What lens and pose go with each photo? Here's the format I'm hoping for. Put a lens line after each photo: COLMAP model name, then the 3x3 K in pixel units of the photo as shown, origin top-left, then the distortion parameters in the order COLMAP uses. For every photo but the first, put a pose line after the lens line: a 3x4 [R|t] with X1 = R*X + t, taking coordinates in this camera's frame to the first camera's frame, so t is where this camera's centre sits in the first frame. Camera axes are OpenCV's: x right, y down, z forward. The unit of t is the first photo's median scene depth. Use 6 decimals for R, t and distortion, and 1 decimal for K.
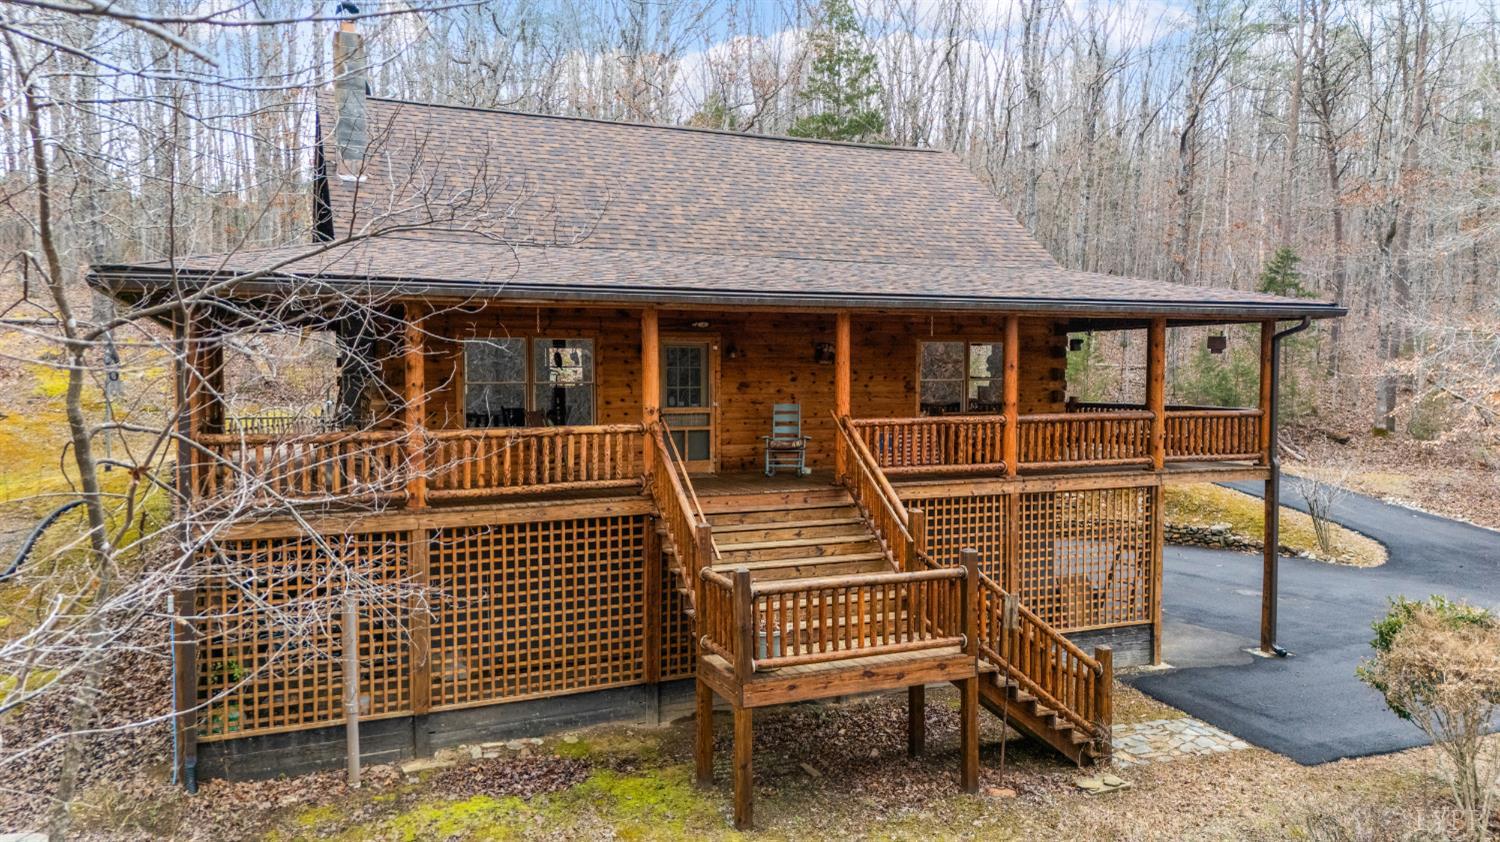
lens RADIAL K [[1113.0, 0, 755.6], [0, 1113.0, 420.1], [0, 0, 1]] dist [0.045623, -0.043736]
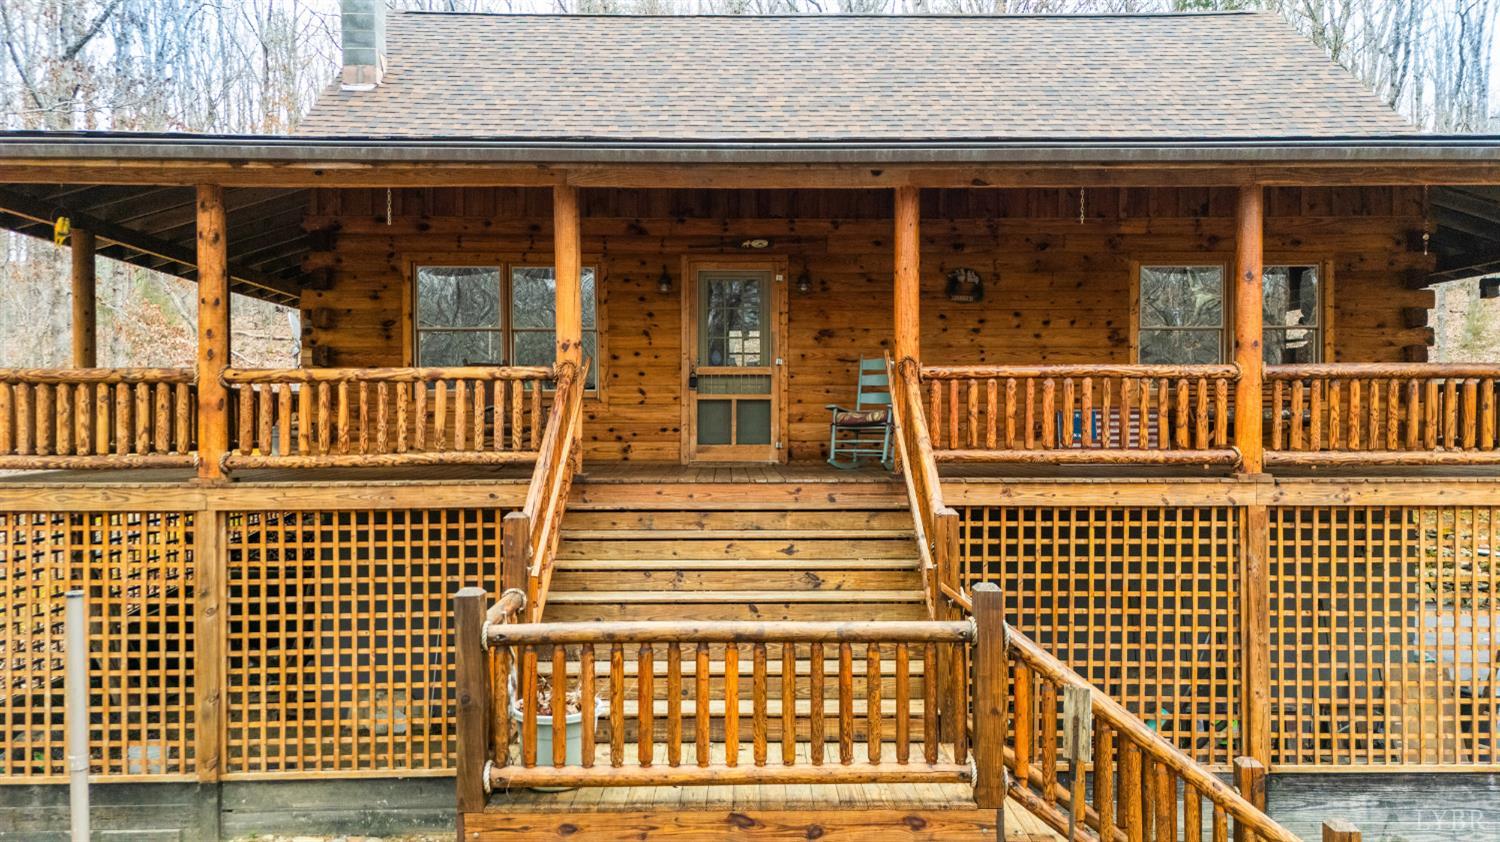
lens RADIAL K [[1113.0, 0, 742.8], [0, 1113.0, 422.5], [0, 0, 1]] dist [0.045623, -0.043736]
pose [[0.917719, 0.002156, -0.397225, 0.260383], [-0.018189, 0.999164, -0.036599, 0.058769], [0.396814, 0.040813, 0.916991, 0.463377]]
